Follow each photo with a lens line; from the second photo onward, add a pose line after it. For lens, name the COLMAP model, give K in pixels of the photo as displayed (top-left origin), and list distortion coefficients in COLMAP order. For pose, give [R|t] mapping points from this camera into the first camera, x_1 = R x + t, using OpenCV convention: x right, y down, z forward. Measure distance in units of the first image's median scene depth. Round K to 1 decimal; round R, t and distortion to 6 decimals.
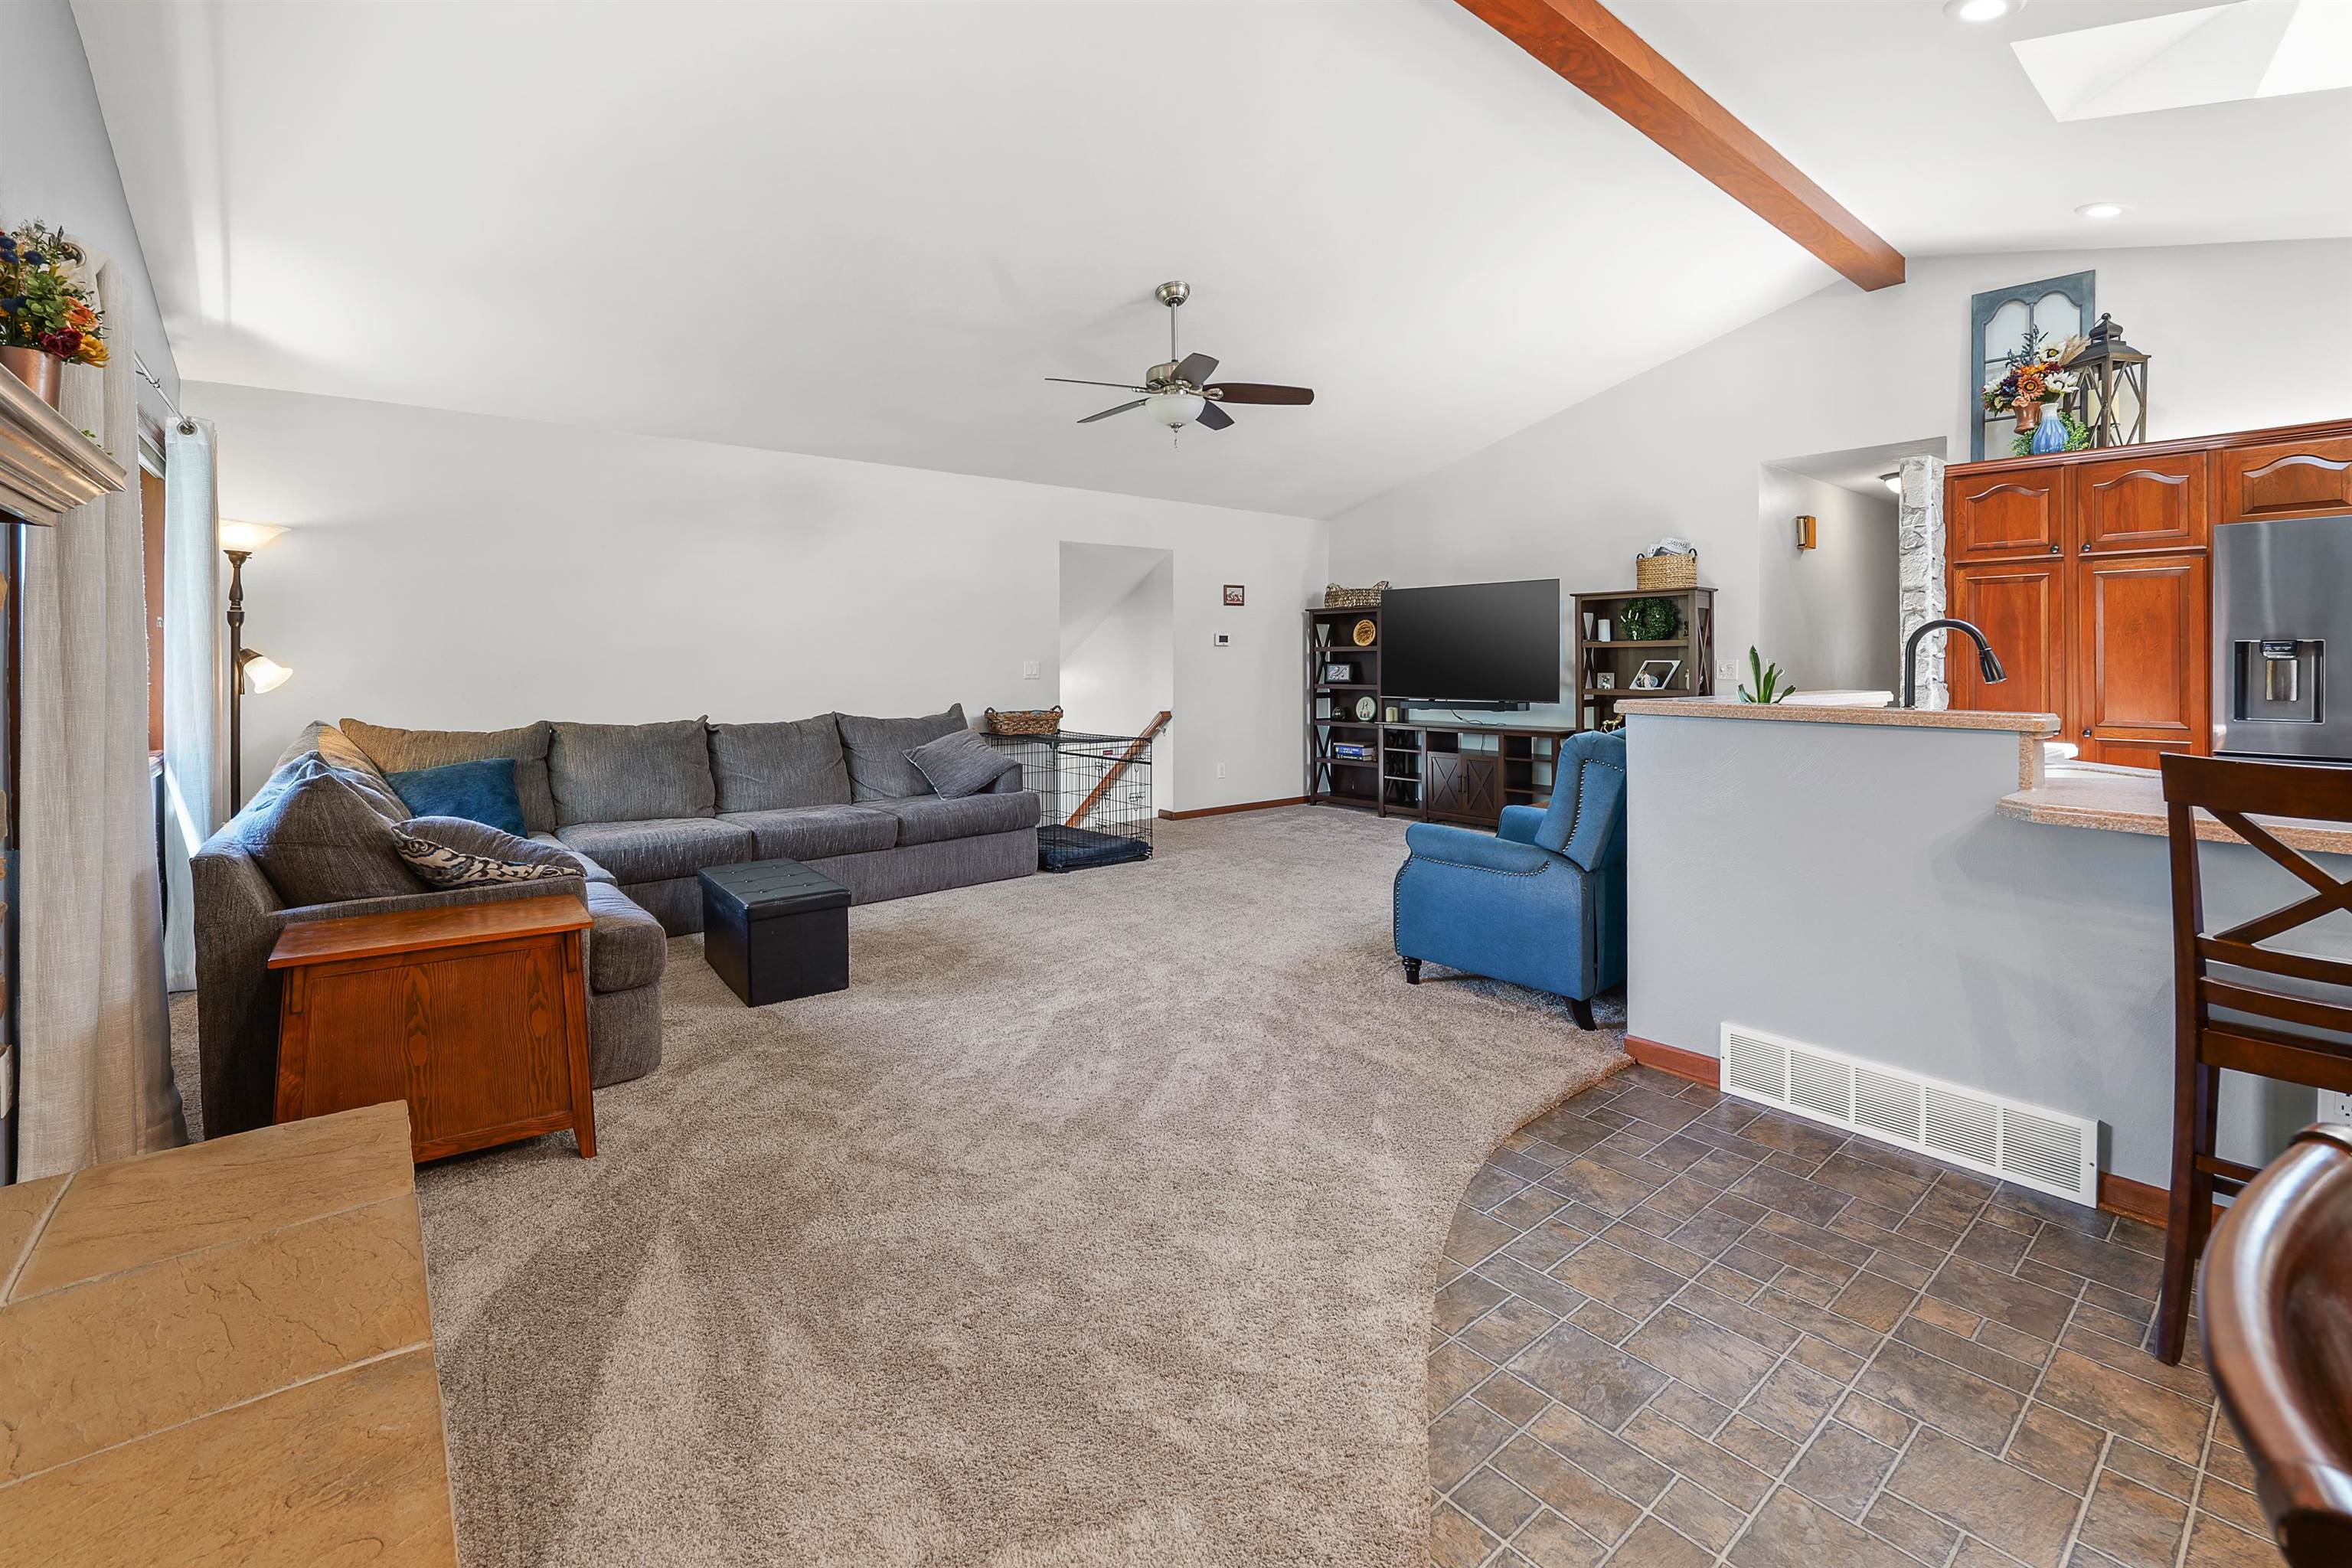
lens RADIAL K [[998.4, 0, 1171.0], [0, 998.4, 691.6], [0, 0, 1]] dist [-0.017595, 0.000249]
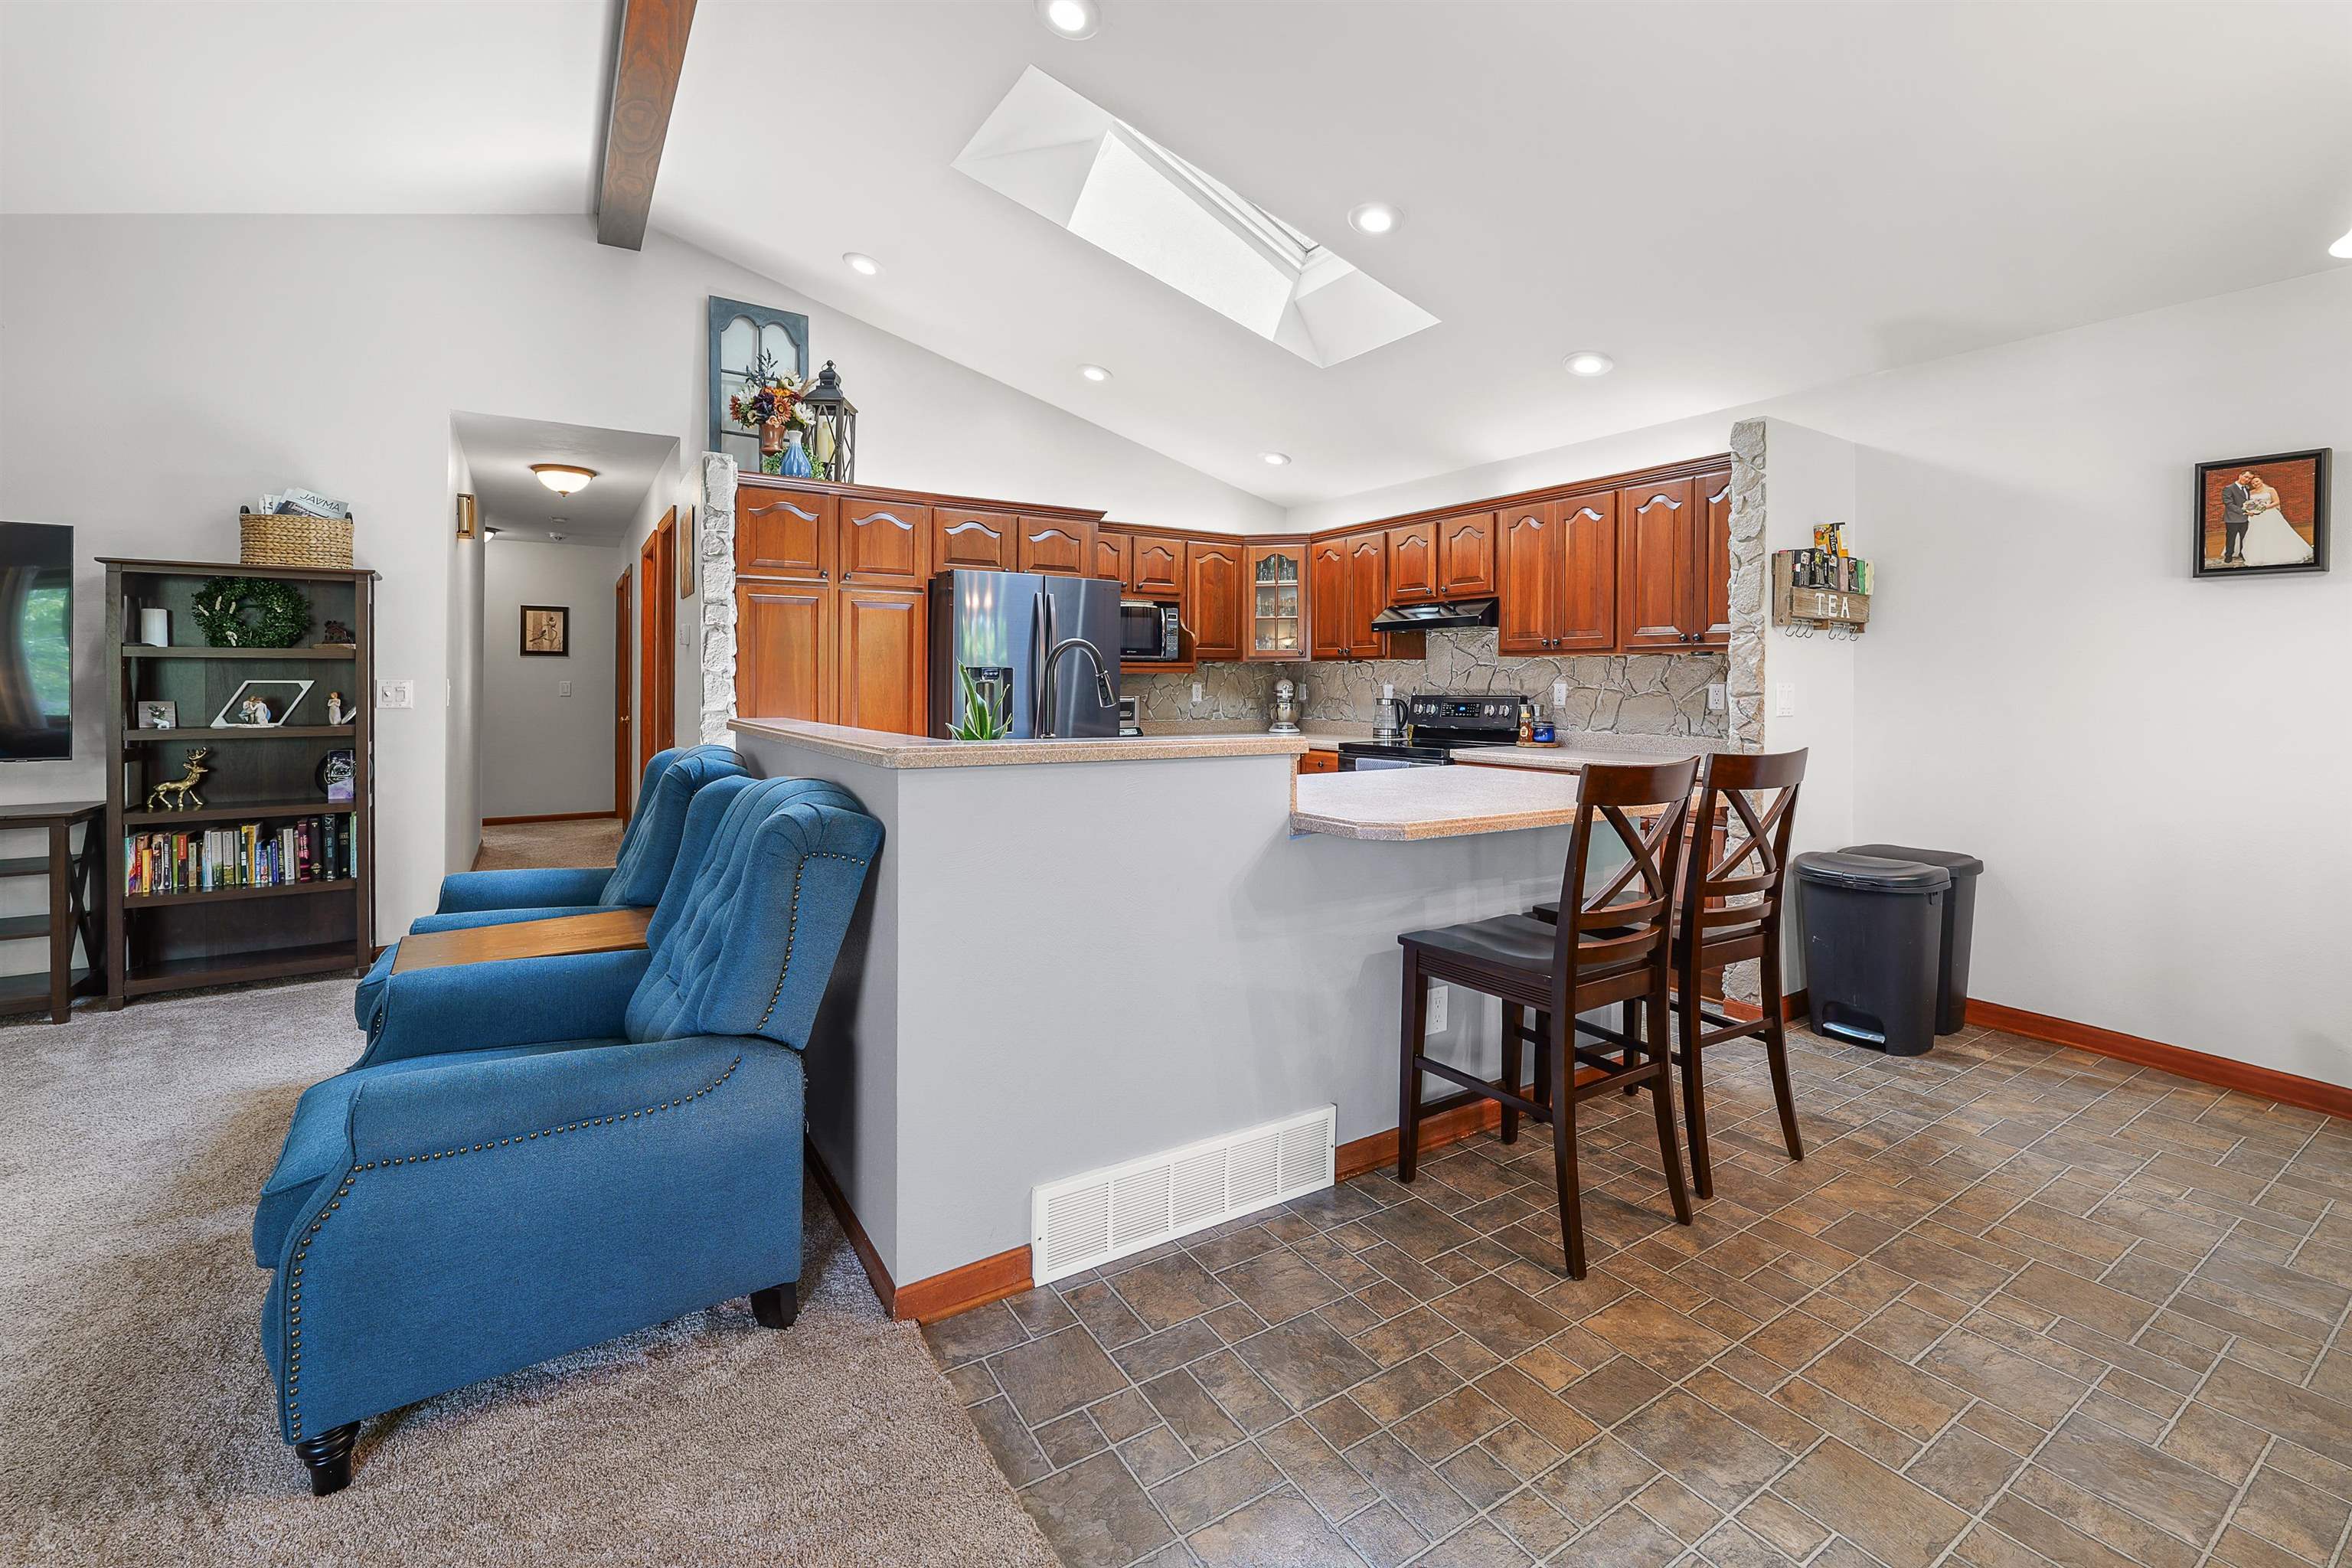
lens RADIAL K [[998.4, 0, 1171.0], [0, 998.4, 691.6], [0, 0, 1]] dist [-0.017595, 0.000249]
pose [[0.119280, -0.004148, 0.992852, -0.093192], [0.025733, 0.999668, 0.001085, -0.015372], [-0.992527, 0.025419, 0.119348, 0.545789]]
